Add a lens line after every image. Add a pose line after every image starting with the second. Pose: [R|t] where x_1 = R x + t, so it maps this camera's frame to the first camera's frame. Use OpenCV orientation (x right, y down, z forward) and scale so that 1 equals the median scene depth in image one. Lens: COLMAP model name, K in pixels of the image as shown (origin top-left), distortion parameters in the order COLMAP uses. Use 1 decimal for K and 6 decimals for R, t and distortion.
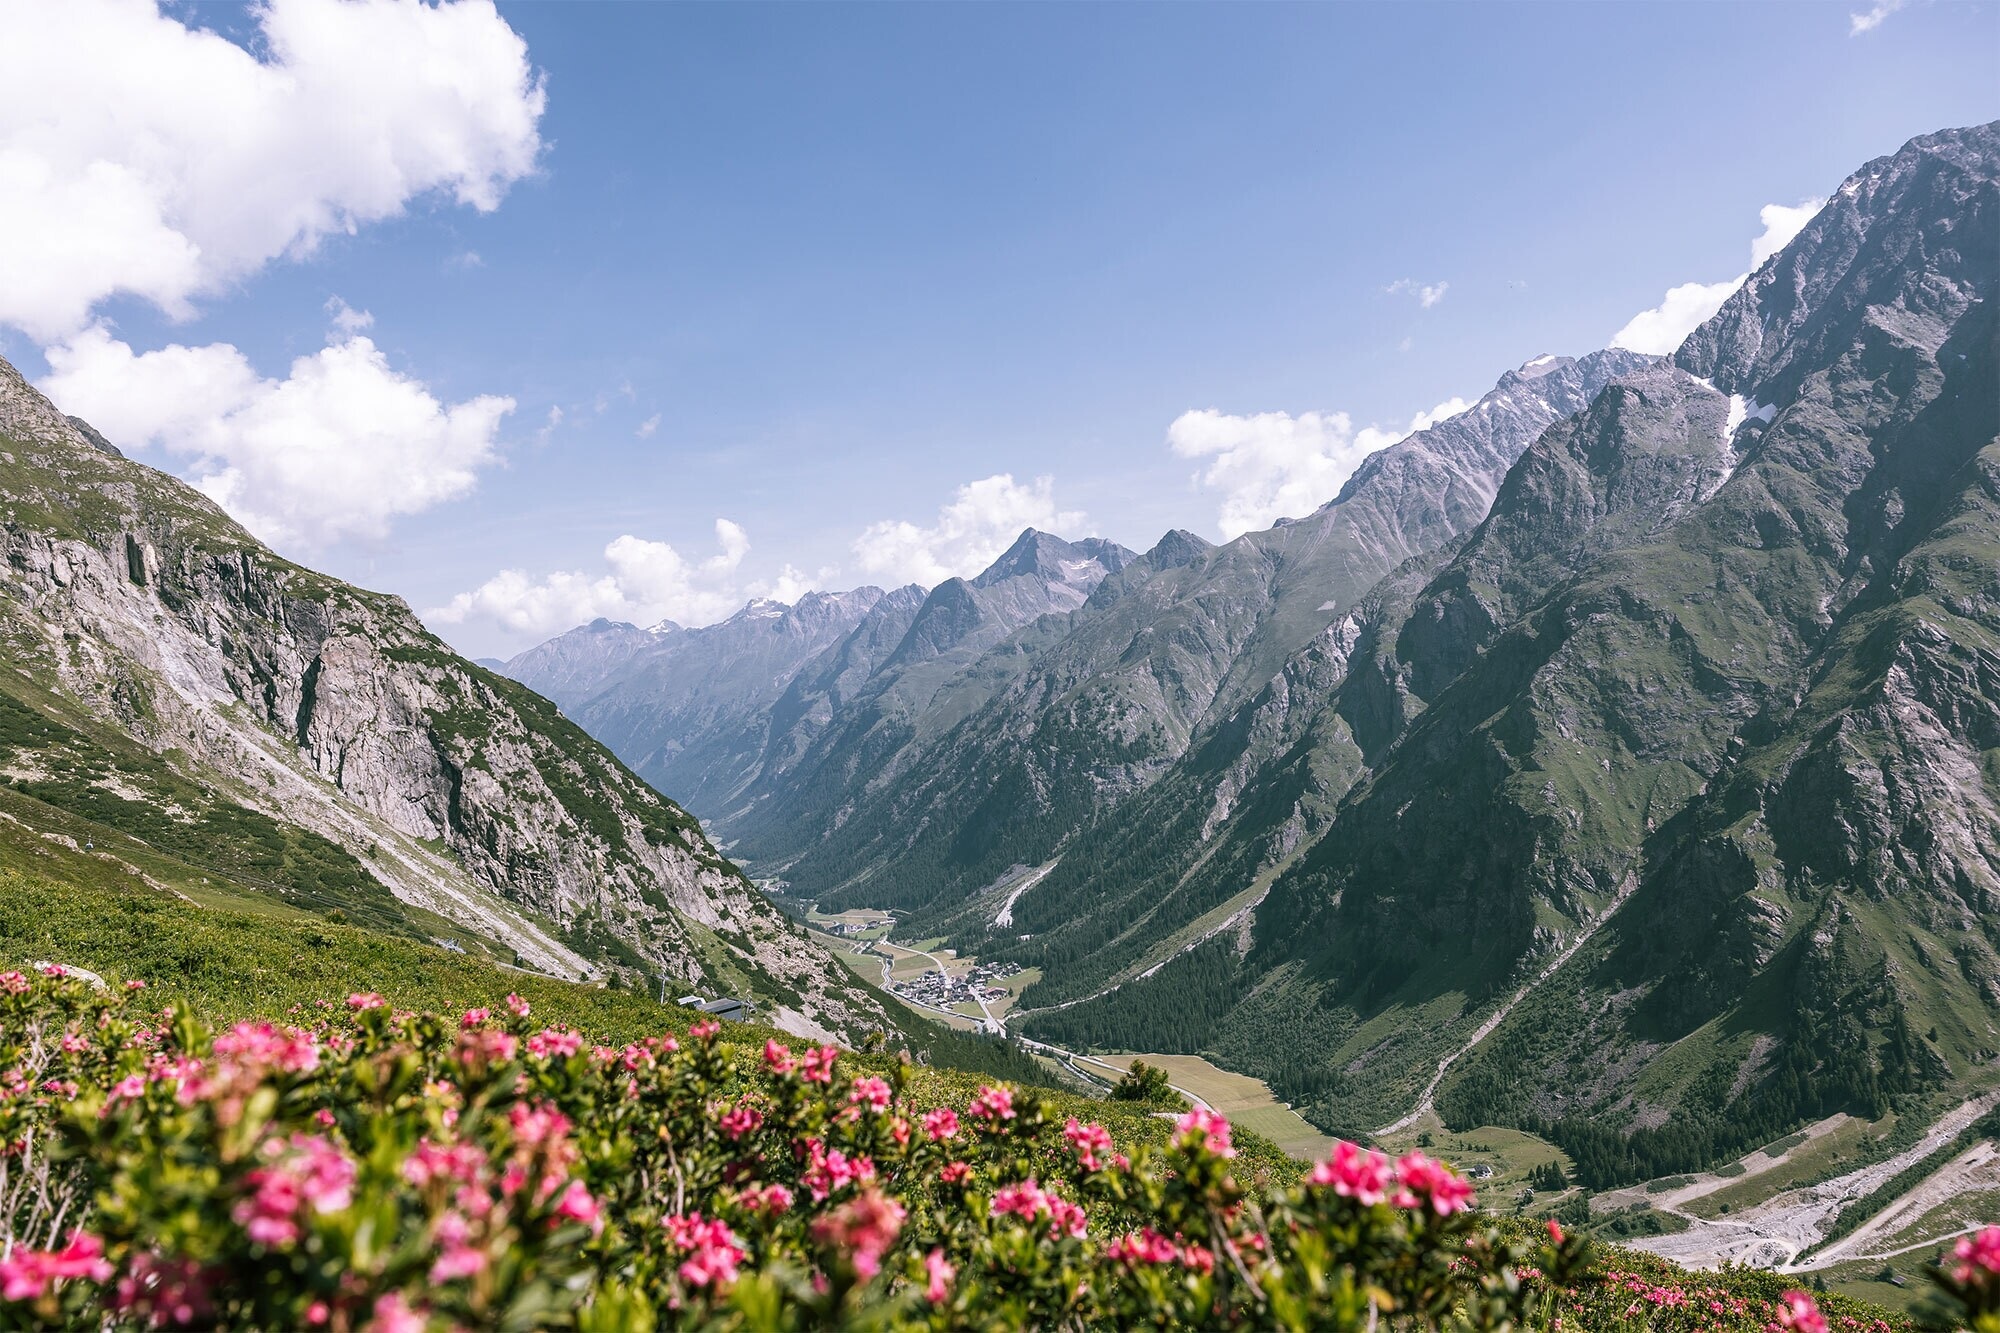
lens RADIAL K [[1344.1, 0, 1000.0], [0, 1344.1, 666.5], [0, 0, 1]] dist [0.002771, -0.000508]
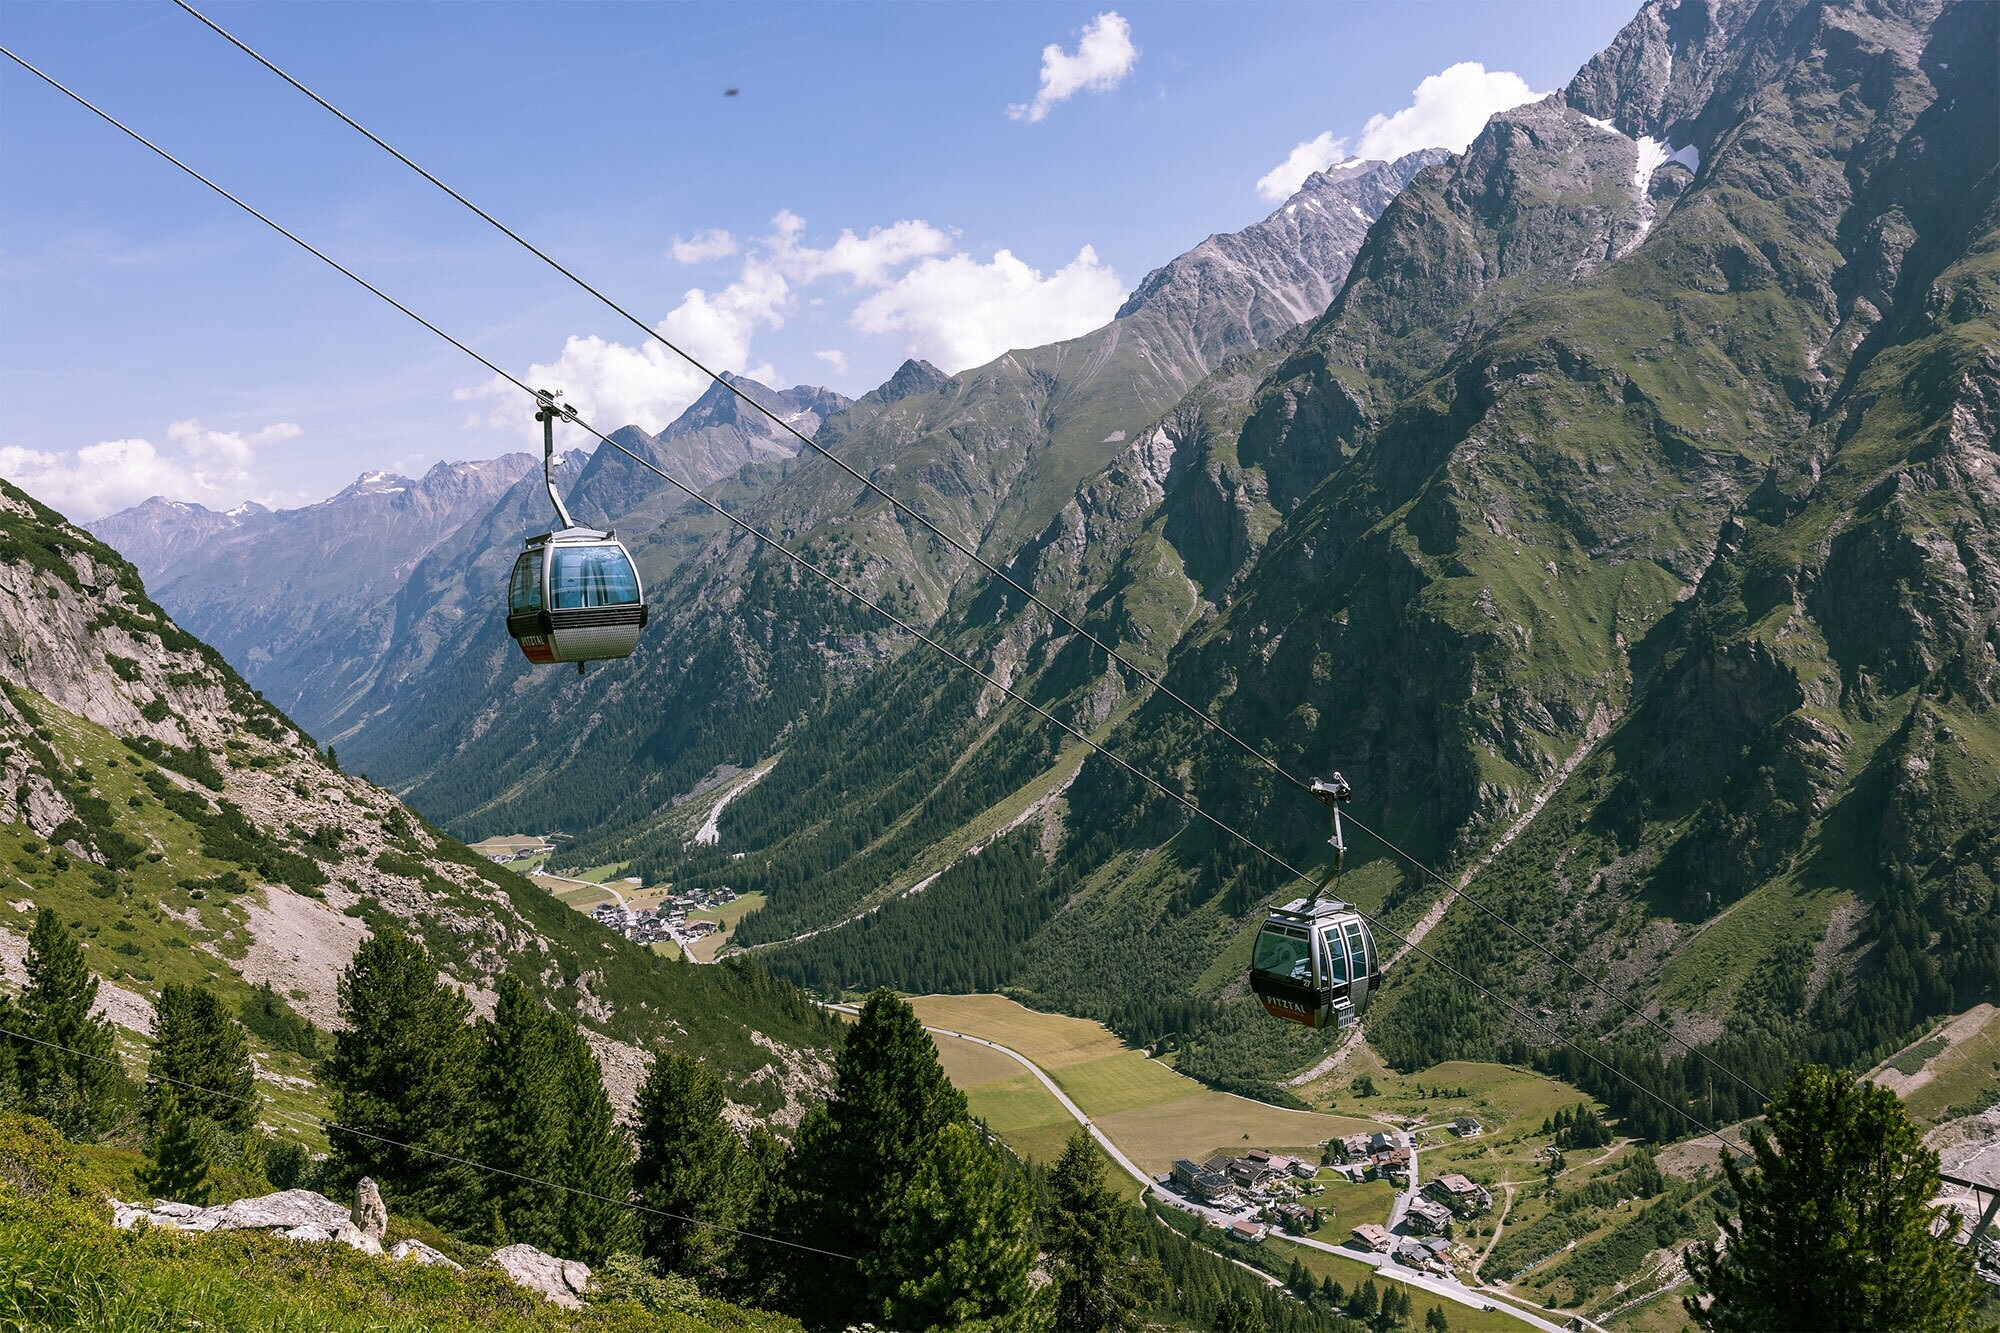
lens RADIAL K [[1566.8, 0, 1000.0], [0, 1566.8, 666.5], [0, 0, 1]] dist [-0.017099, 0.014274]
pose [[0.980489, -0.013128, 0.196136, -0.010356], [0.001707, 0.998299, 0.058284, 0.070595], [-0.196568, -0.056812, 0.978843, 0.207020]]
